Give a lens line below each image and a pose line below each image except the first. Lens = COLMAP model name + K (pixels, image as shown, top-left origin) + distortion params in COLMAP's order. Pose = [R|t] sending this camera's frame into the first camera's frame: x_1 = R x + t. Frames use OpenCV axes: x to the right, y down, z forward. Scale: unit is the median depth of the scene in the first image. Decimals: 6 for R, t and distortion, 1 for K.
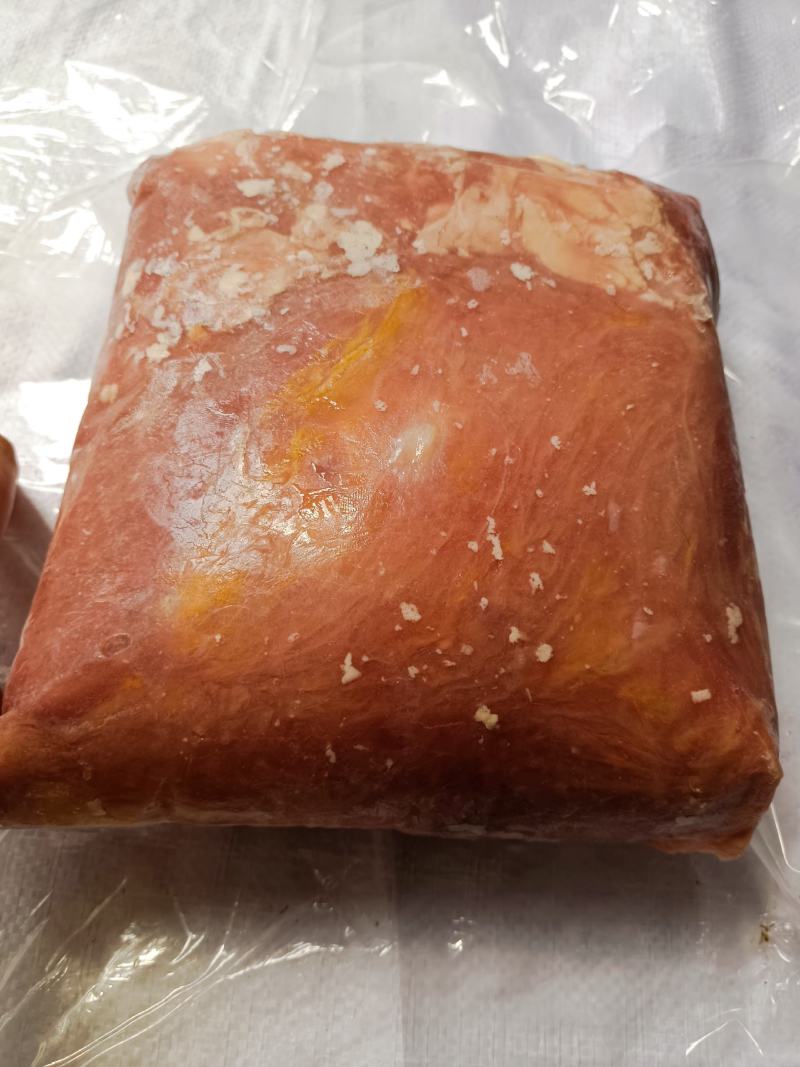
lens RADIAL K [[816.0, 0, 400.0], [0, 816.0, 533.5], [0, 0, 1]] dist [0.075867, -0.157728]
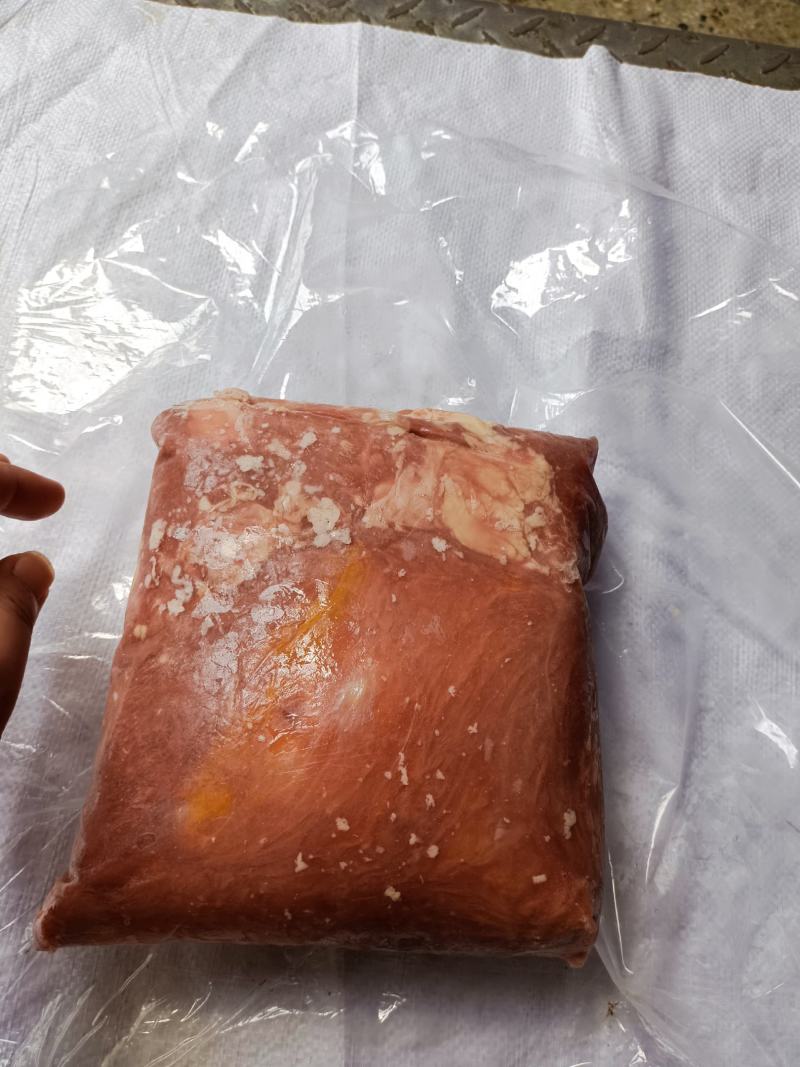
lens RADIAL K [[816.0, 0, 400.0], [0, 816.0, 533.5], [0, 0, 1]] dist [0.075867, -0.157728]
pose [[0.999664, 0.022910, -0.012107, 0.099448], [-0.022264, 0.998450, 0.051014, -0.412570], [0.013257, -0.050727, 0.998625, -0.376132]]
